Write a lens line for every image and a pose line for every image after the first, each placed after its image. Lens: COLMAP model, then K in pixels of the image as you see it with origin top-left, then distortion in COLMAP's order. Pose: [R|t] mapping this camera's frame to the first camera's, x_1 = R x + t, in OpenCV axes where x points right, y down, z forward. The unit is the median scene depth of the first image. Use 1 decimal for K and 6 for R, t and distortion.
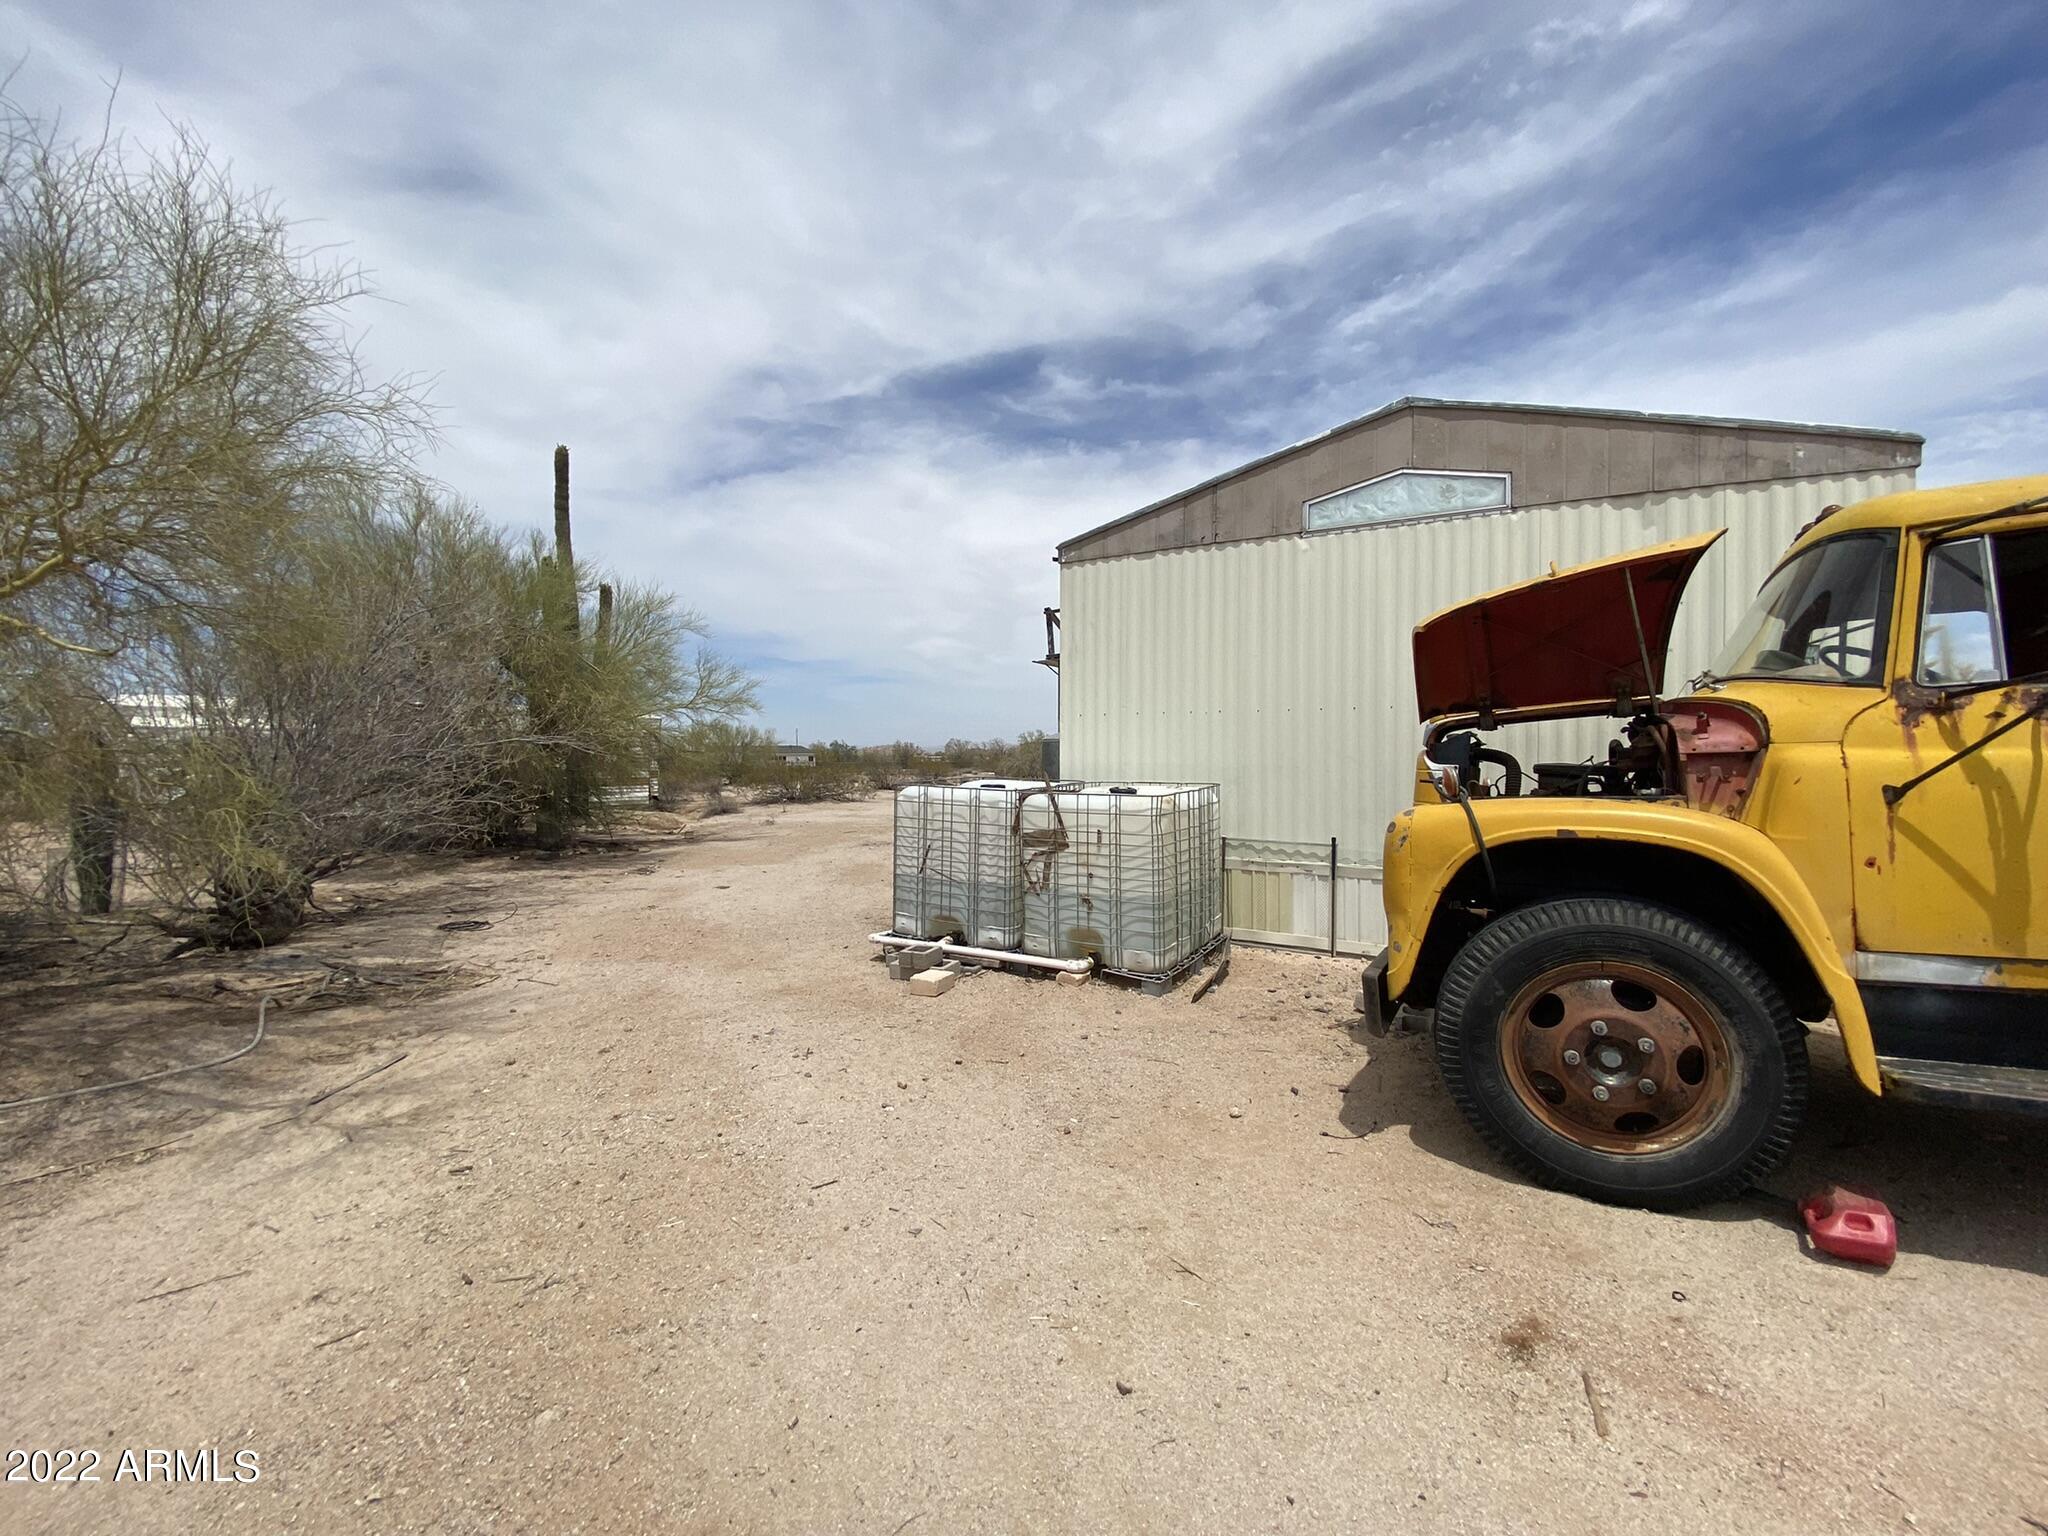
lens RADIAL K [[847.5, 0, 1046.6], [0, 847.5, 760.9], [0, 0, 1]] dist [-0.015401, -0.001348]
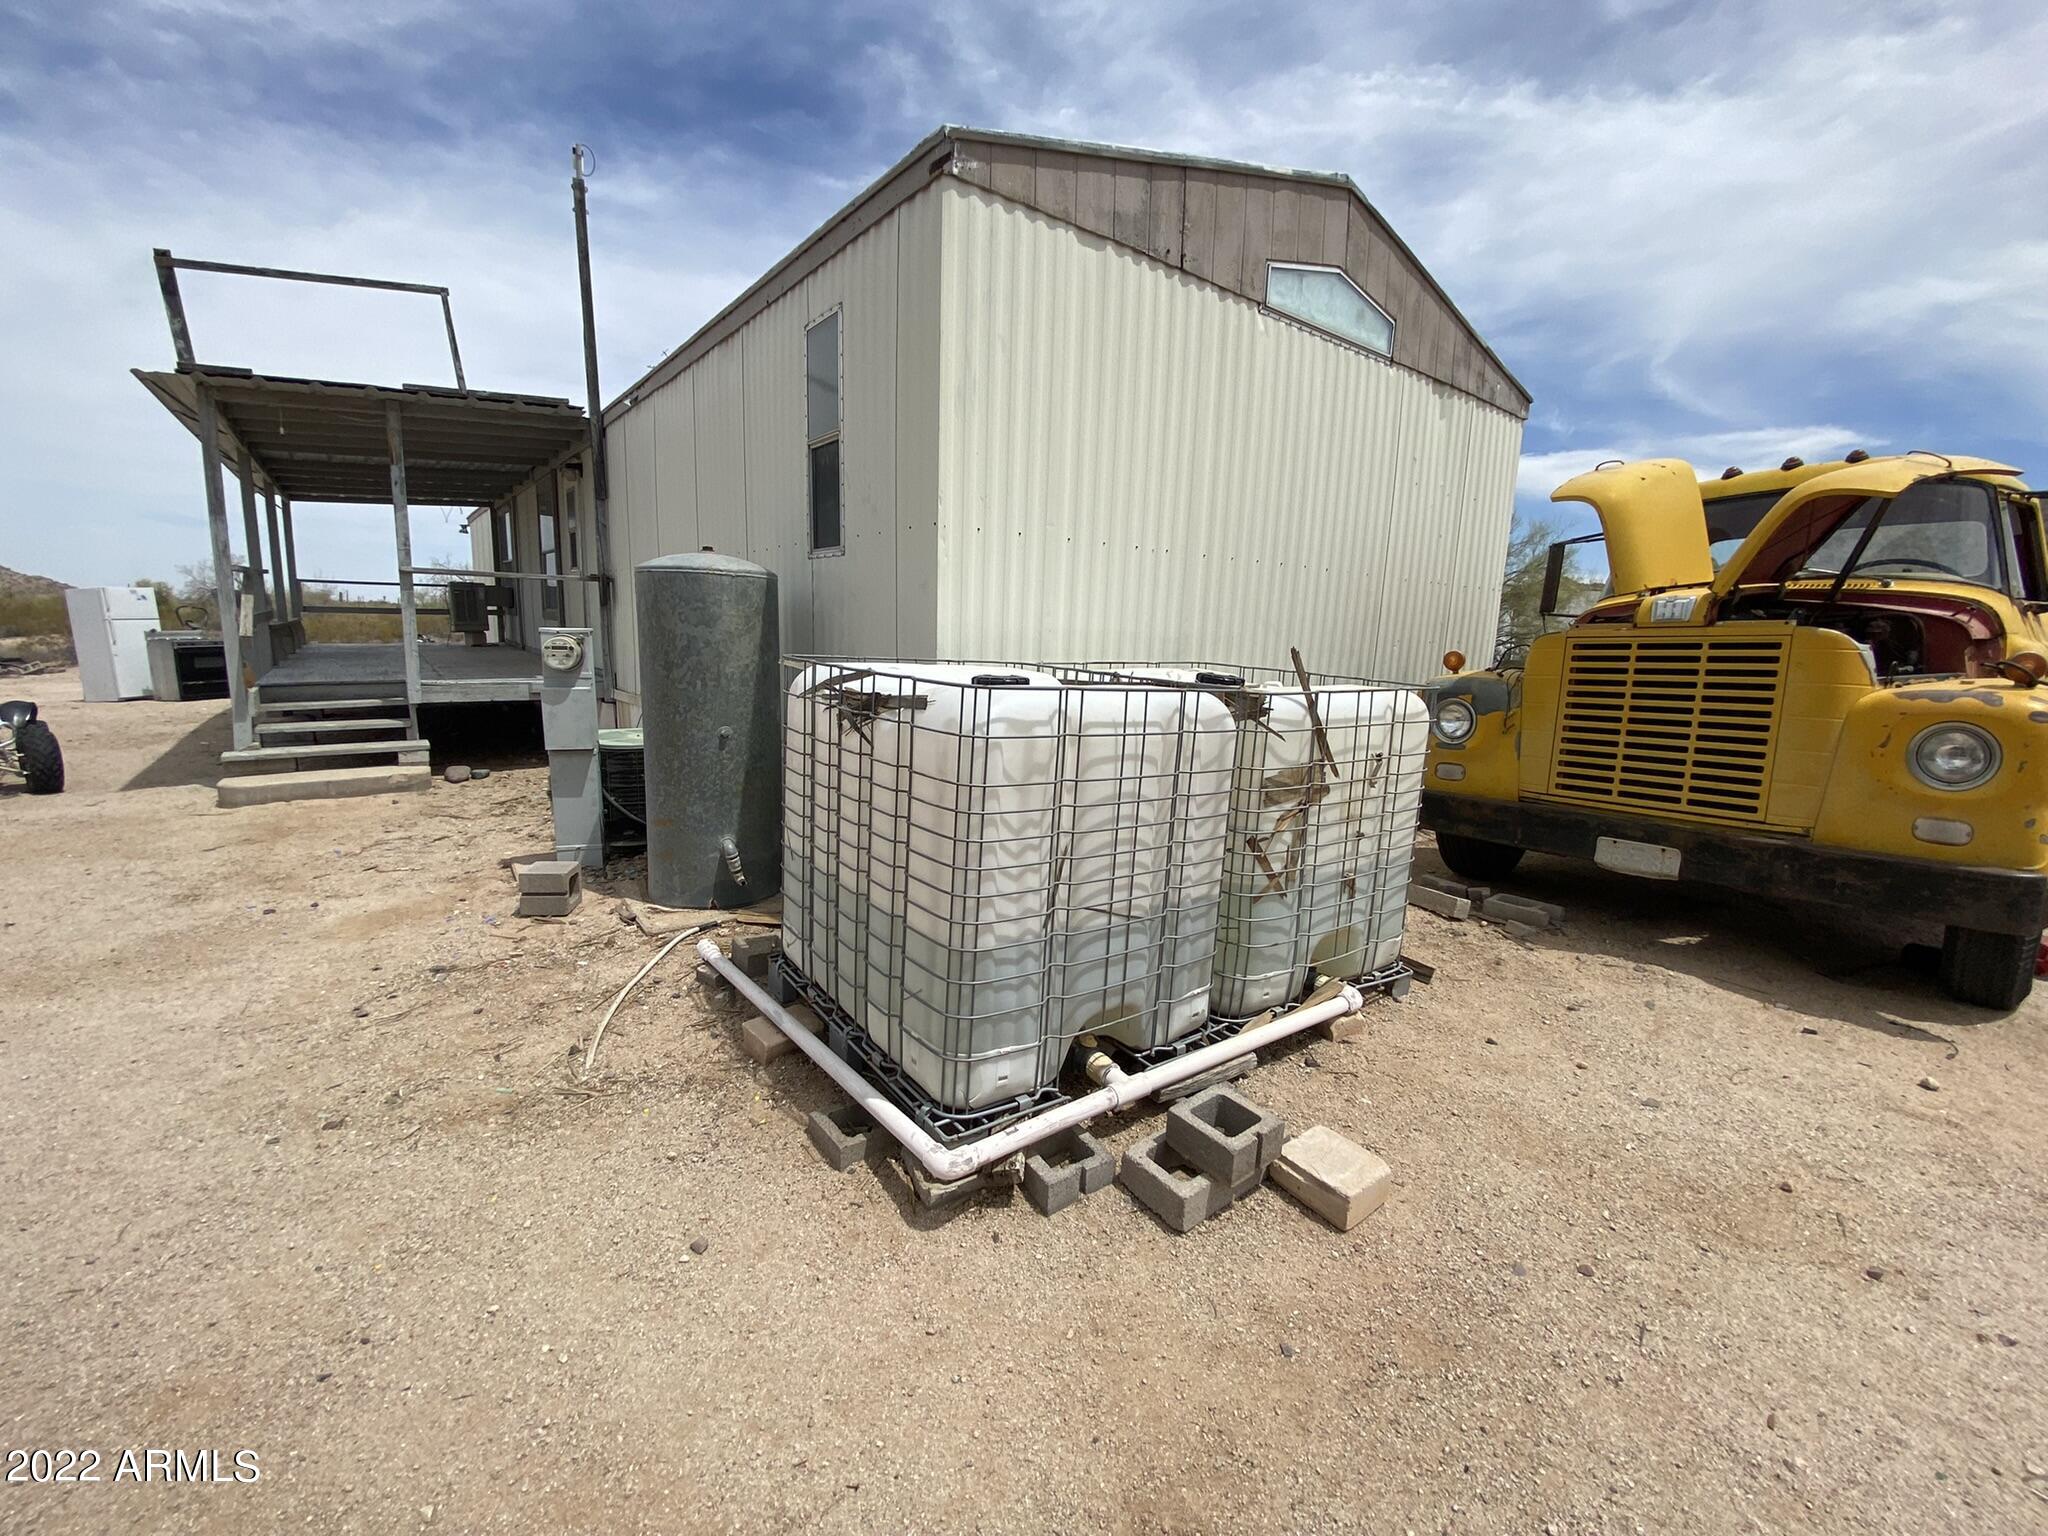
lens RADIAL K [[847.5, 0, 1024.2], [0, 847.5, 787.1], [0, 0, 1]] dist [-0.015401, -0.001348]
pose [[0.421180, -0.146267, 0.895105, -0.481596], [-0.014252, 0.985721, 0.167781, 0.011955], [-0.906865, -0.083423, 0.413082, 0.881425]]
